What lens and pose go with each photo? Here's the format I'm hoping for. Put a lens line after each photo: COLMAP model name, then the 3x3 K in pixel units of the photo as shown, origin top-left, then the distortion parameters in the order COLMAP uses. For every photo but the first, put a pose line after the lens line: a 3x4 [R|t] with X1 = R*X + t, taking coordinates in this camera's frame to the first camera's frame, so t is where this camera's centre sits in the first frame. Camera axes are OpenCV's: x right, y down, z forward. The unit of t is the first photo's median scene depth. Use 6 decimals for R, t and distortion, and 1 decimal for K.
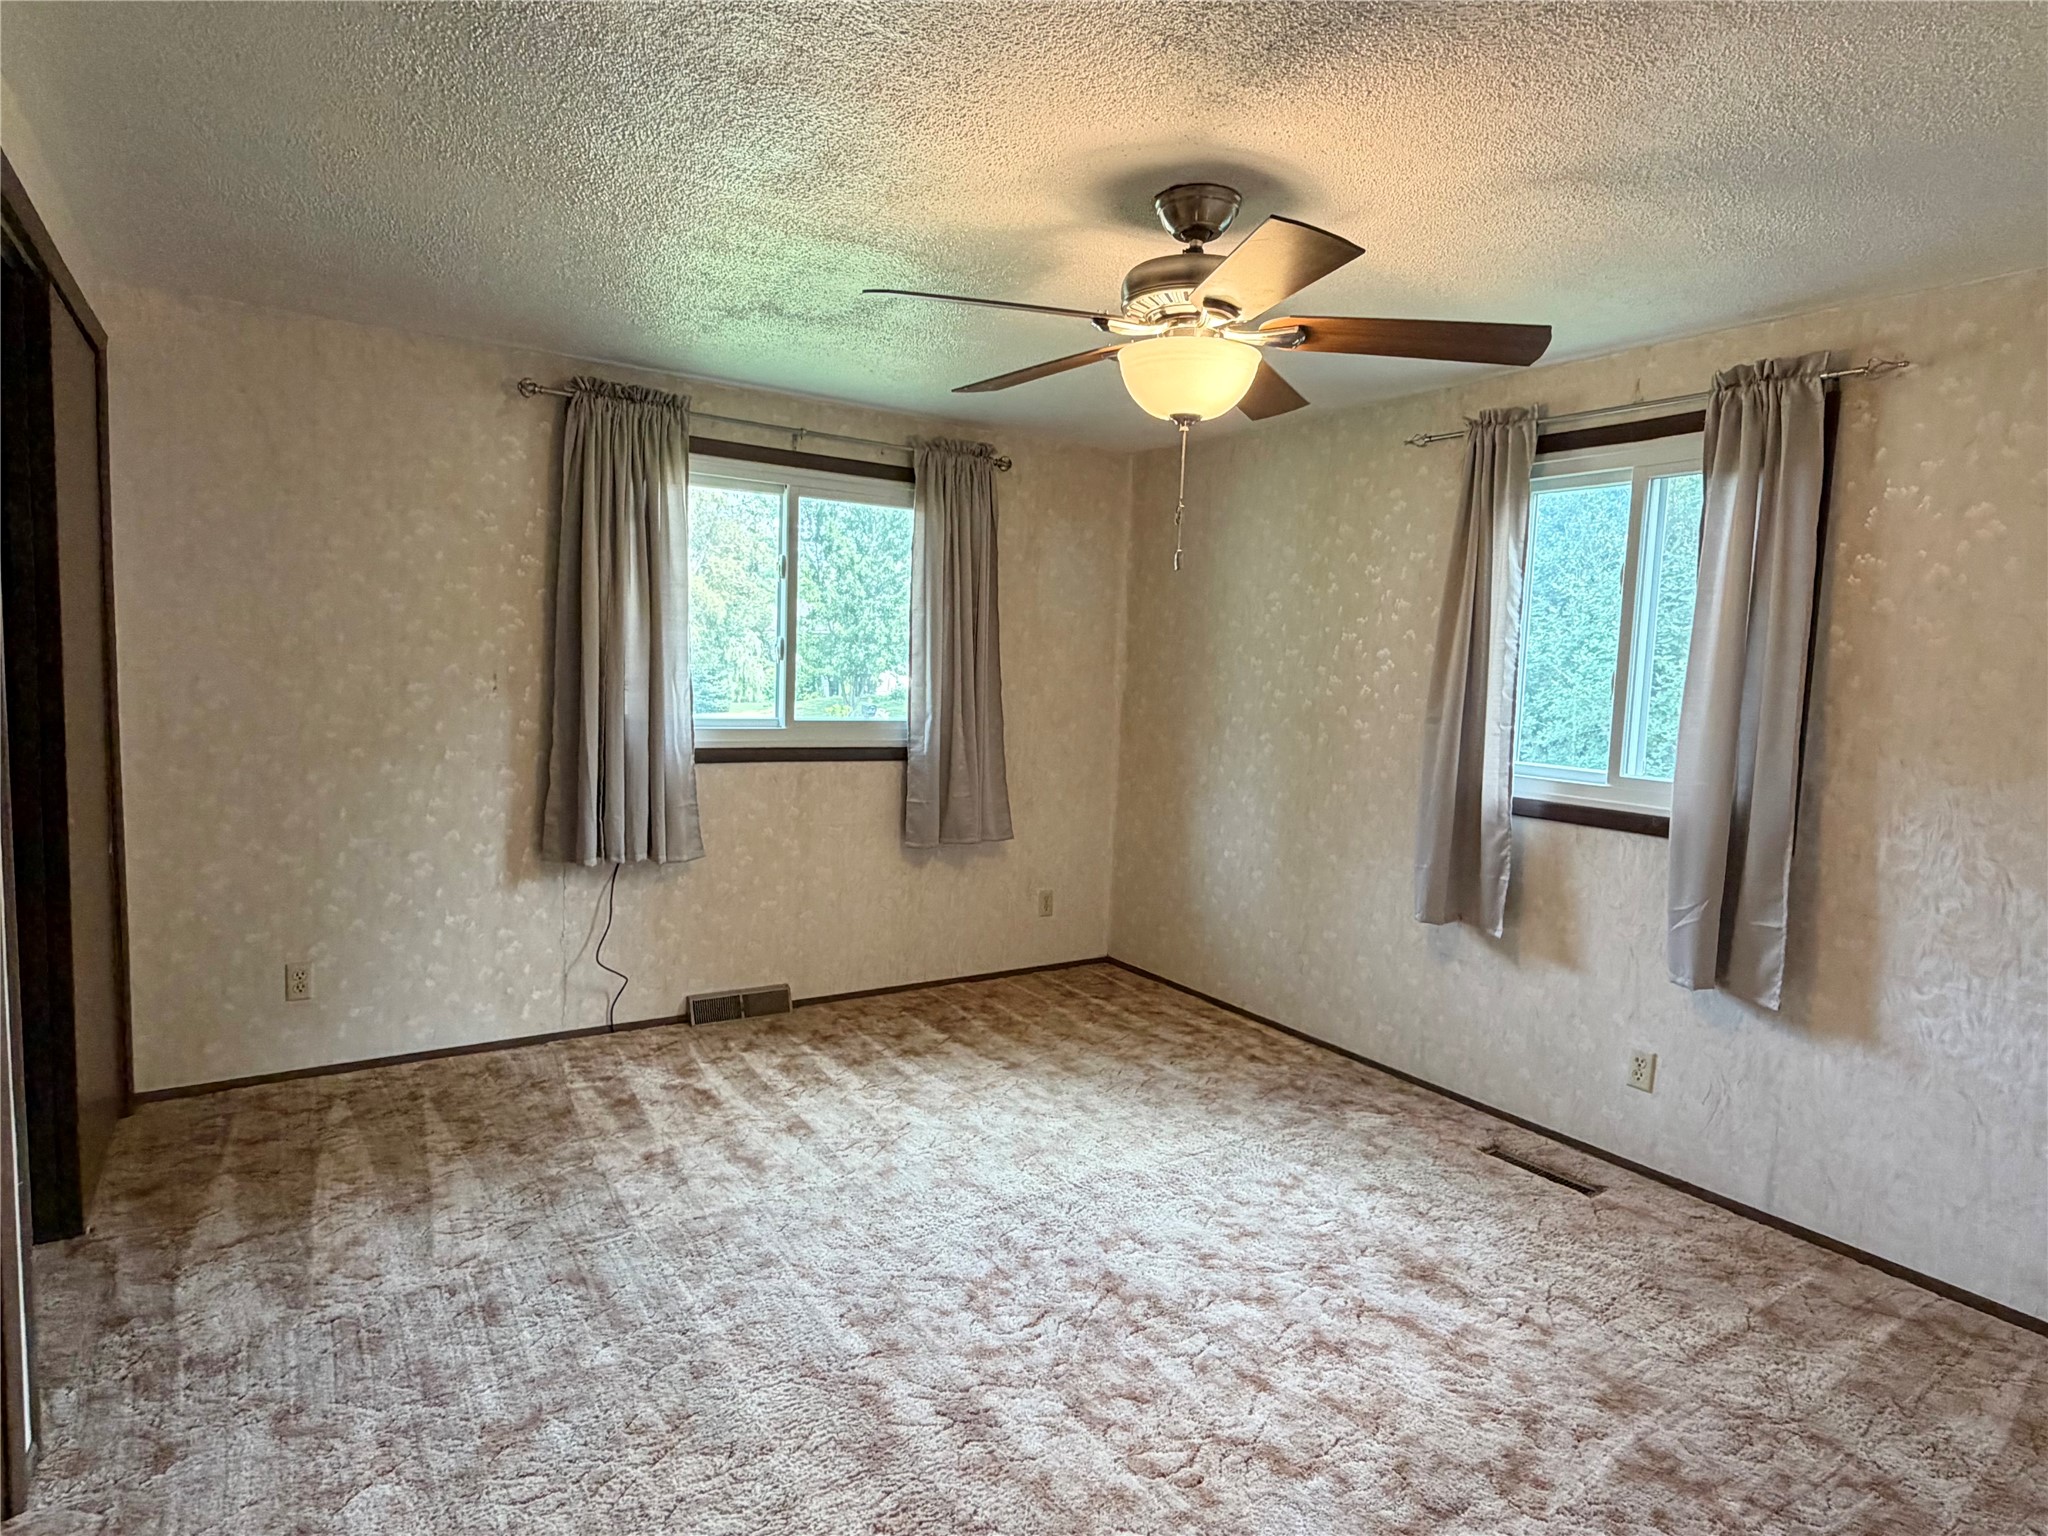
lens RADIAL K [[1125.0, 0, 1023.0], [0, 1125.0, 759.9], [0, 0, 1]] dist [0.001681, 0.000423]
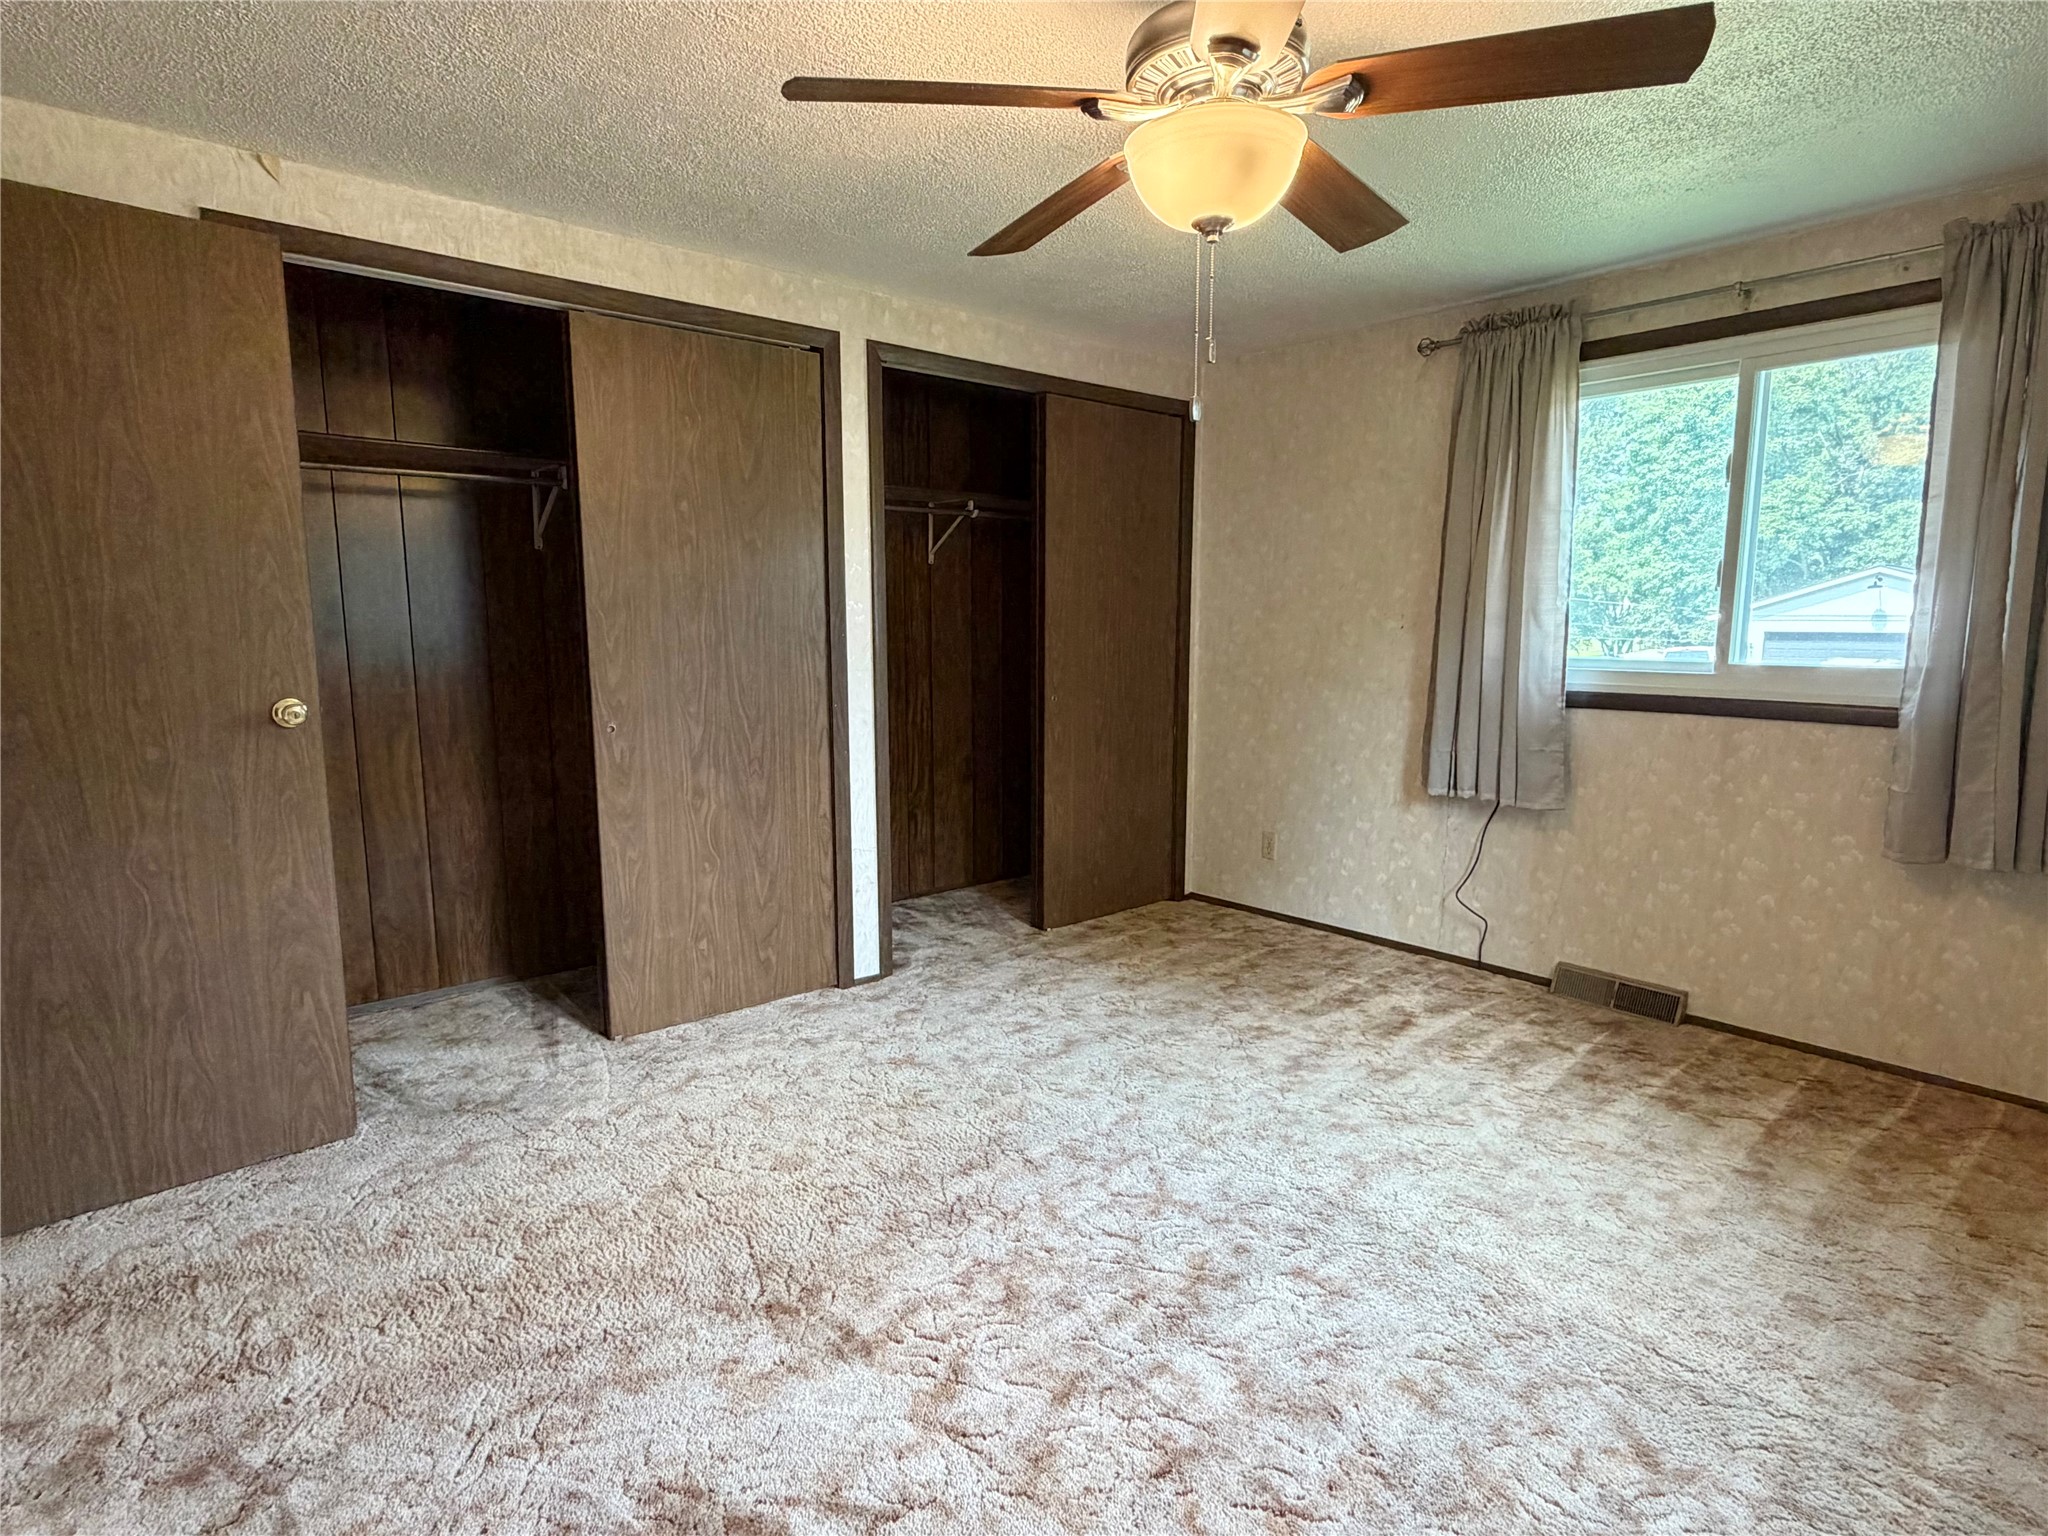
lens RADIAL K [[1074.8, 0, 1022.9], [0, 1074.8, 775.3], [0, 0, 1]] dist [0.003994, -0.000968]
pose [[0.132572, 0.104980, -0.985598, 0.567298], [-0.081672, 0.992151, 0.094693, 0.012175], [0.987803, 0.067942, 0.140105, 0.490420]]
